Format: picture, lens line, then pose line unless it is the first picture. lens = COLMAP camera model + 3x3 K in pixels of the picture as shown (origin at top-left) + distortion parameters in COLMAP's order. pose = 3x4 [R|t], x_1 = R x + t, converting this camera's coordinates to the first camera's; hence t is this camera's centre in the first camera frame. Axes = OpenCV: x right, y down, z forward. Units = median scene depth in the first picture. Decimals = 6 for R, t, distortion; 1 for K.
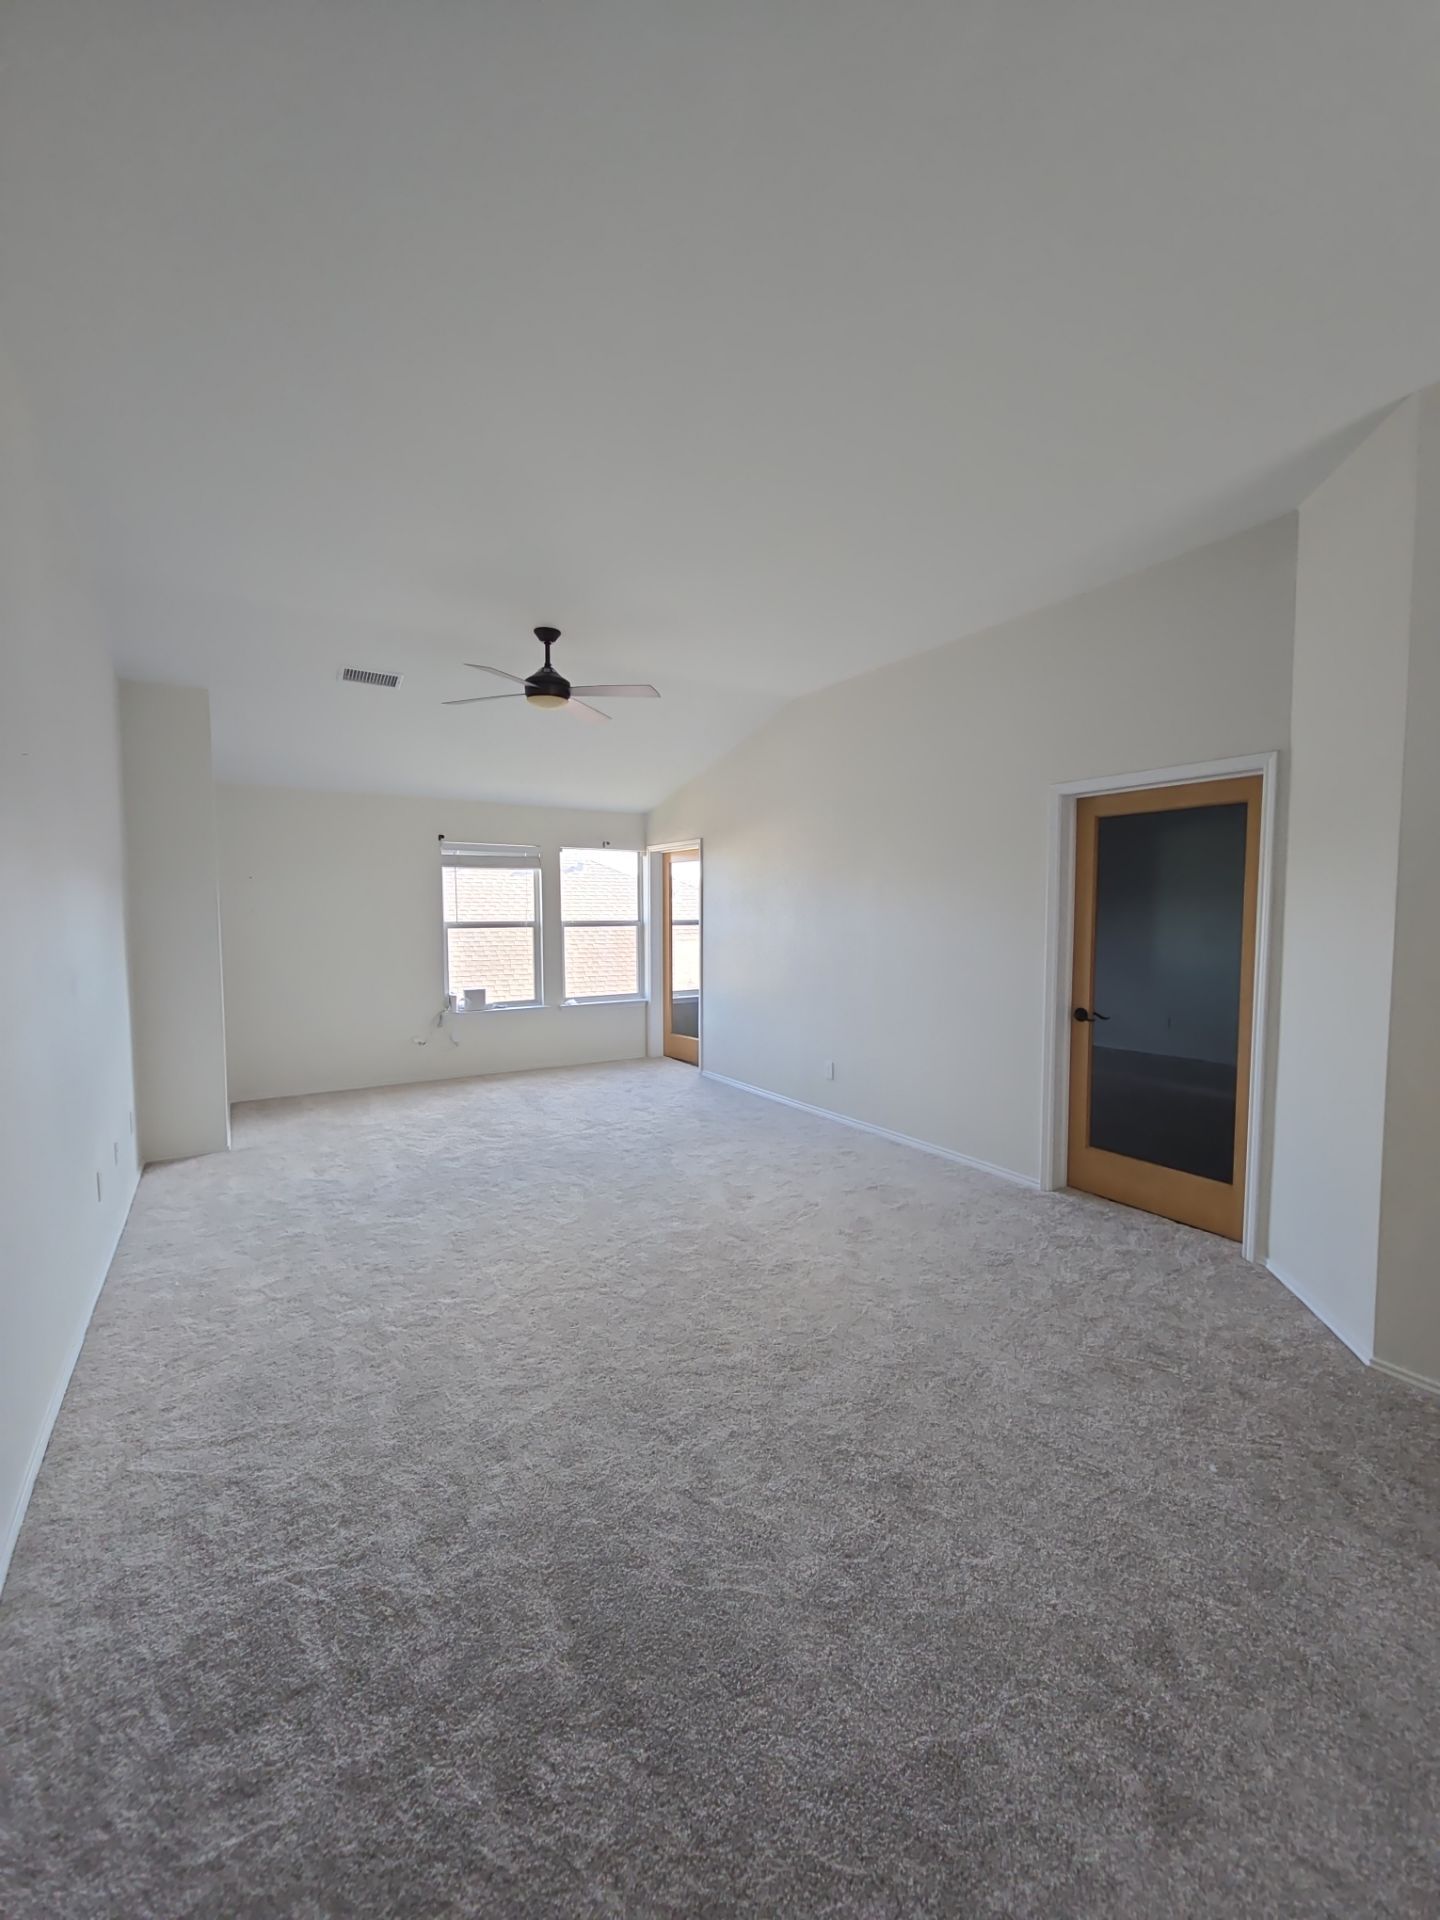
lens RADIAL K [[800.5, 0, 722.6], [0, 800.5, 956.5], [0, 0, 1]] dist [-0.008646, -0.000897]
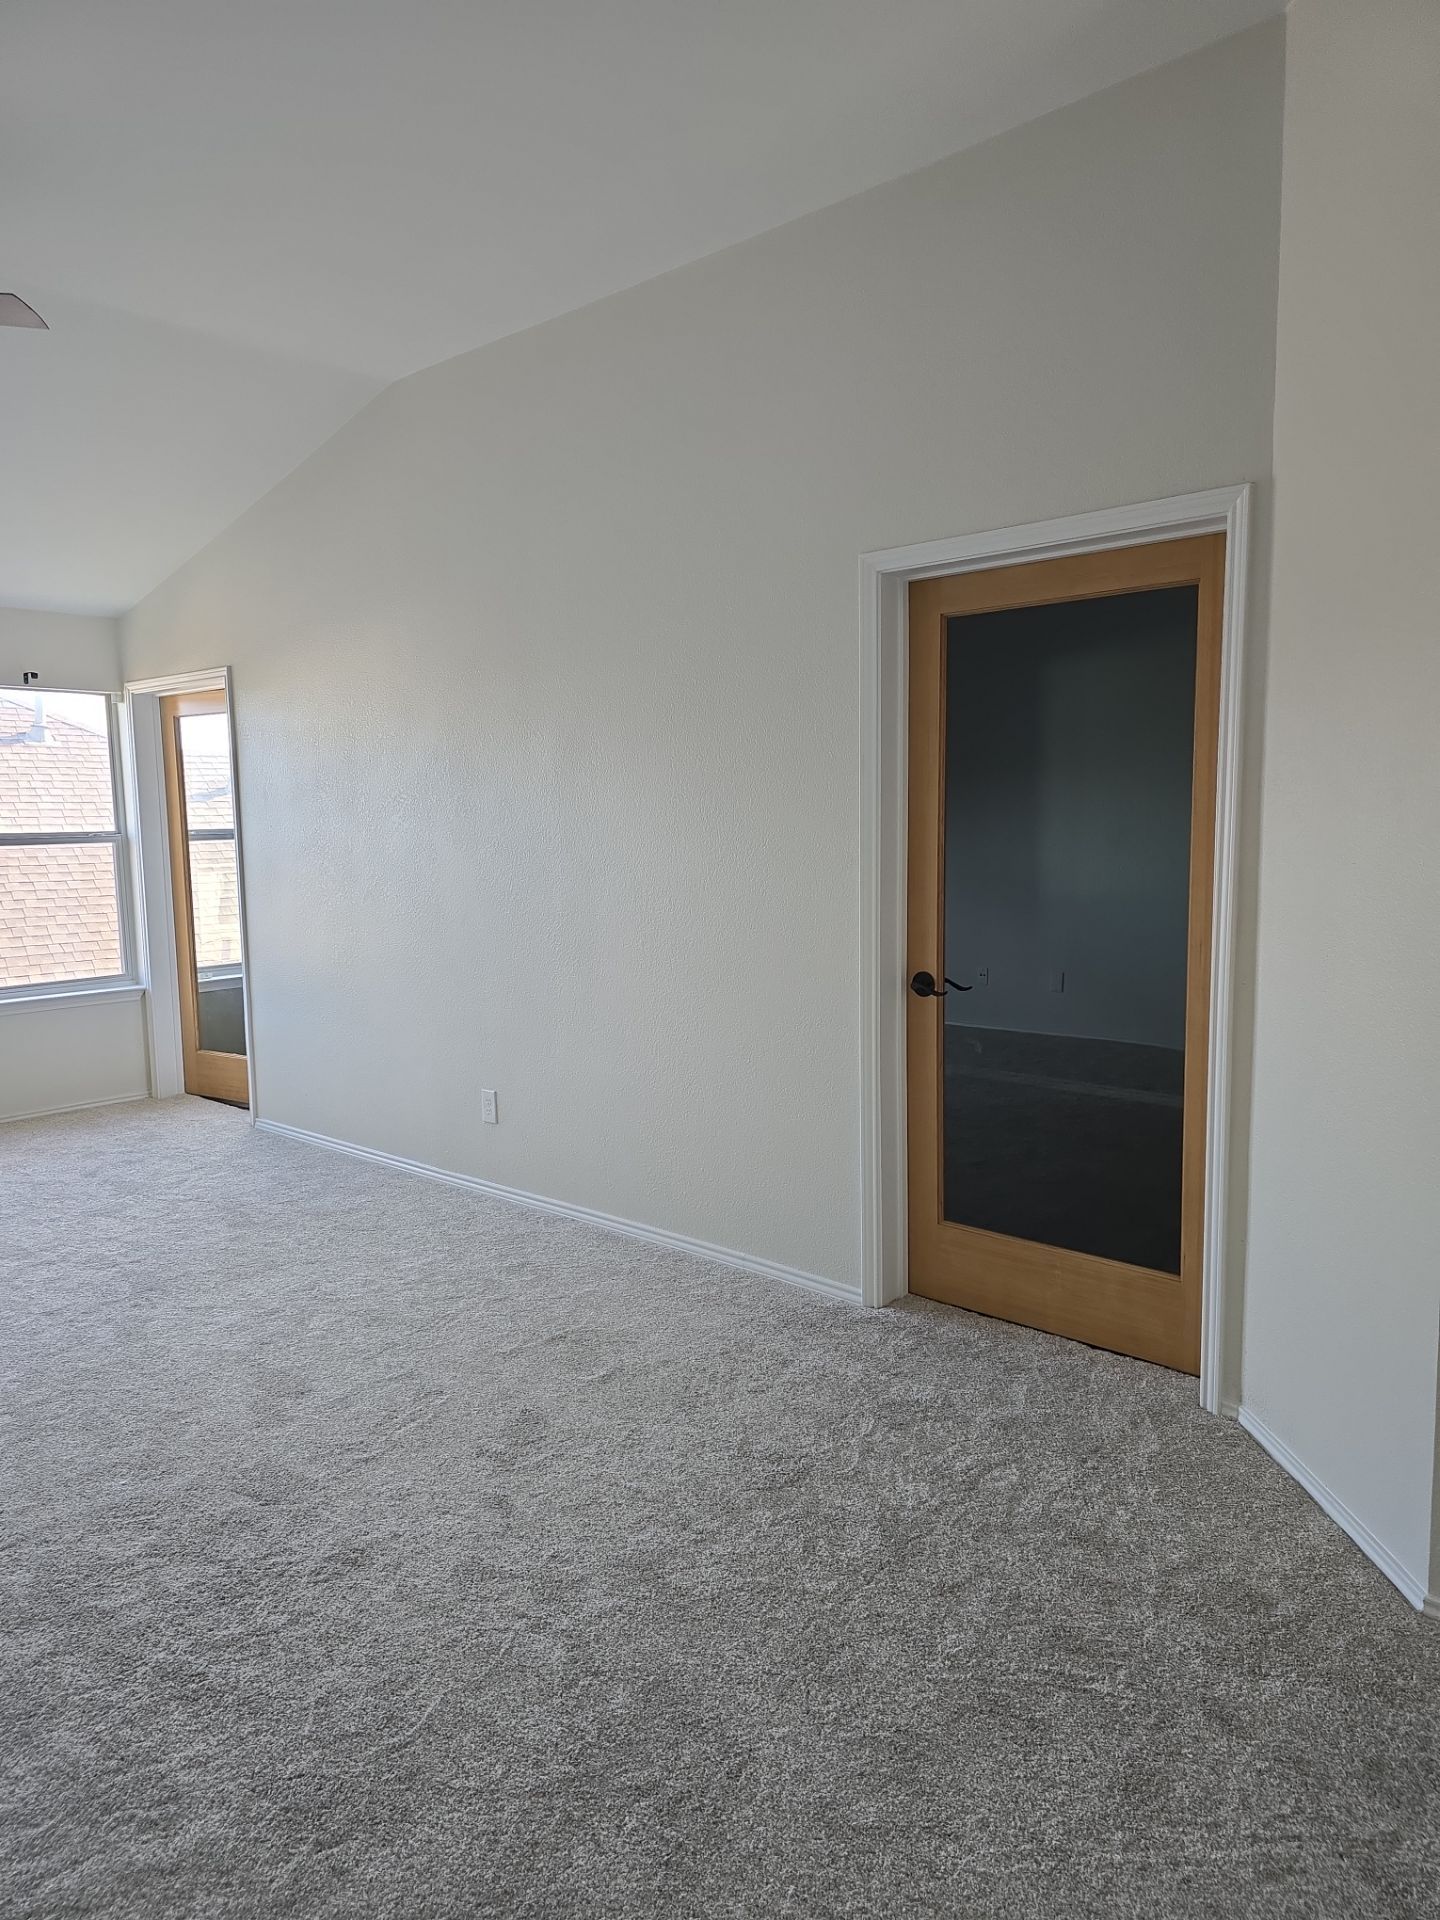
lens RADIAL K [[1303.9, 0, 717.9], [0, 1303.9, 962.2], [0, 0, 1]] dist [0.009612, -0.020811]
pose [[0.966414, -0.045986, 0.252841, 0.099489], [0.031862, 0.997709, 0.059676, 0.000221], [-0.255006, -0.049615, 0.965666, 0.200050]]
